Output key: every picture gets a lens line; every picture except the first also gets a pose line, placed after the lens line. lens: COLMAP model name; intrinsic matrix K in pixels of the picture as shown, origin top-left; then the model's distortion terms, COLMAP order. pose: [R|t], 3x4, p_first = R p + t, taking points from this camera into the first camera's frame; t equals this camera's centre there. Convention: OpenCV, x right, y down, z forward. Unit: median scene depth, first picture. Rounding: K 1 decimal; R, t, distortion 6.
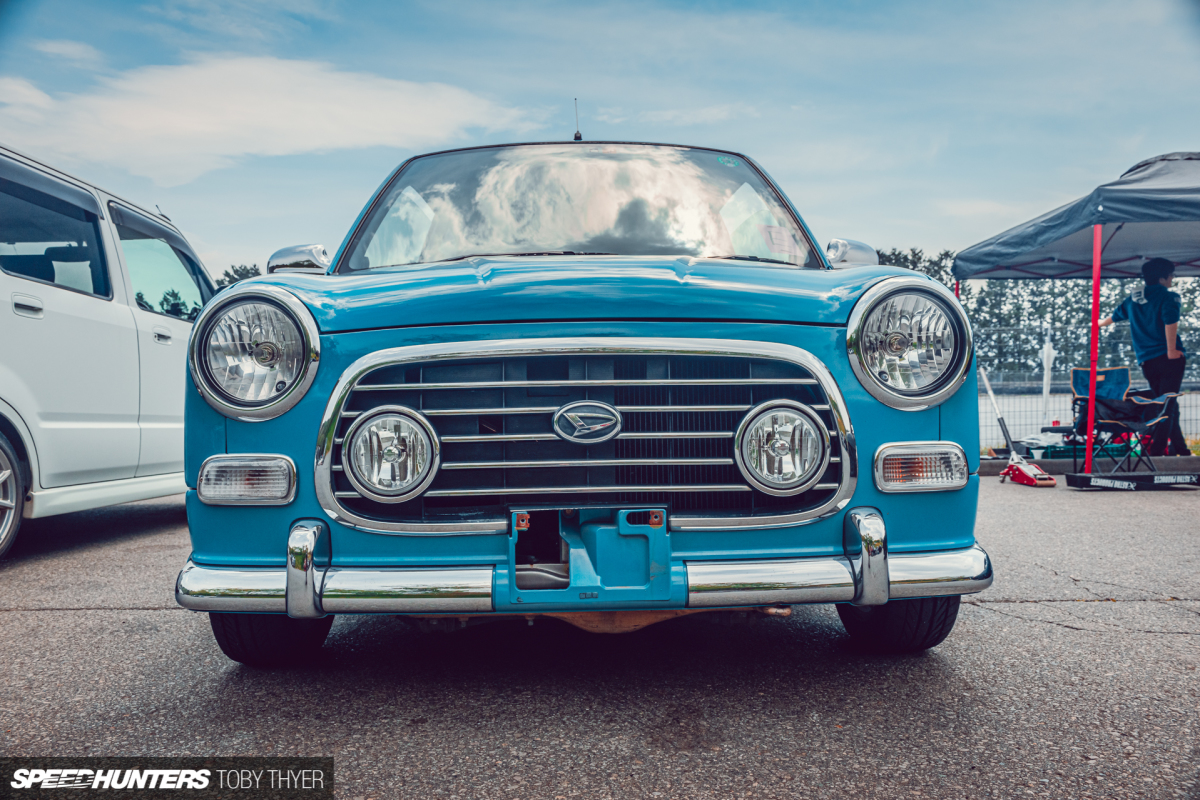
lens RADIAL K [[956.2, 0, 599.5], [0, 956.2, 401.8], [0, 0, 1]] dist [0.003599, 0.003064]
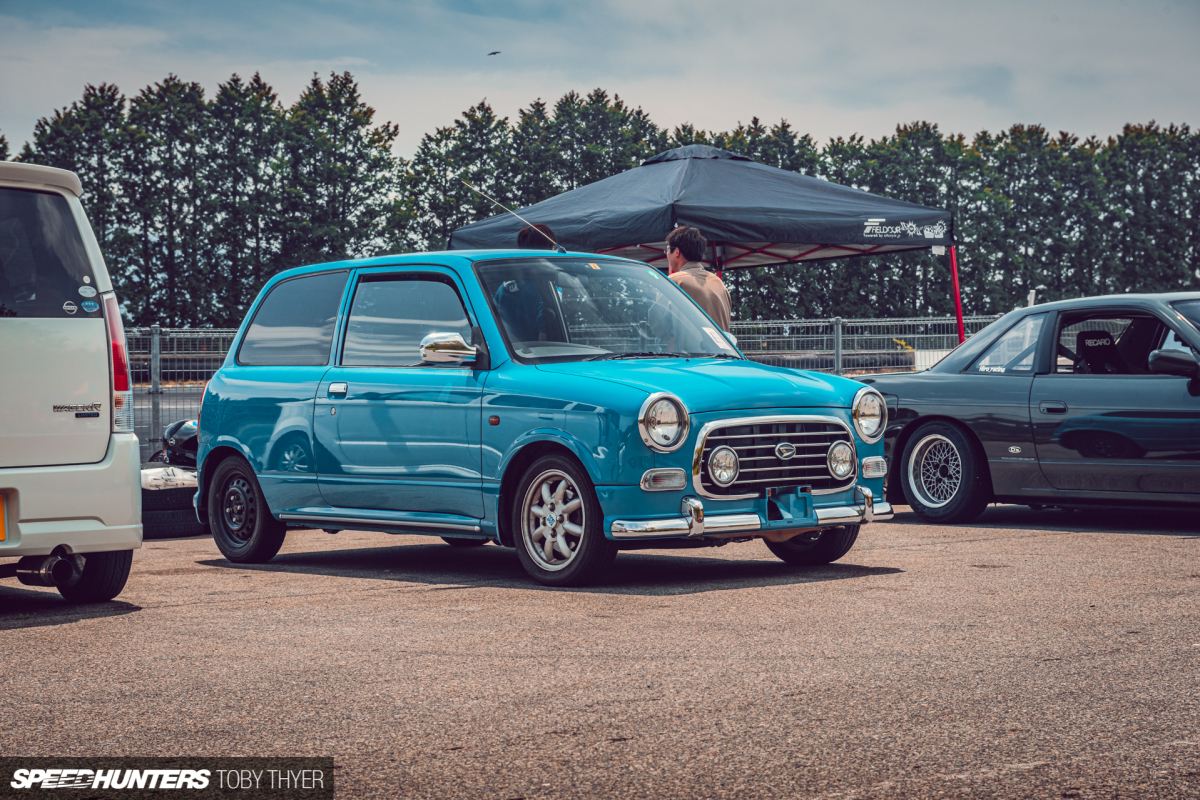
lens RADIAL K [[2424.6, 0, 600.1], [0, 2424.6, 399.6], [0, 0, 1]] dist [0.062335, 0.000000]
pose [[0.788748, -0.007041, 0.614677, -4.057027], [0.004909, 0.999975, 0.005155, -0.139869], [-0.614698, -0.001049, 0.788762, -3.463077]]
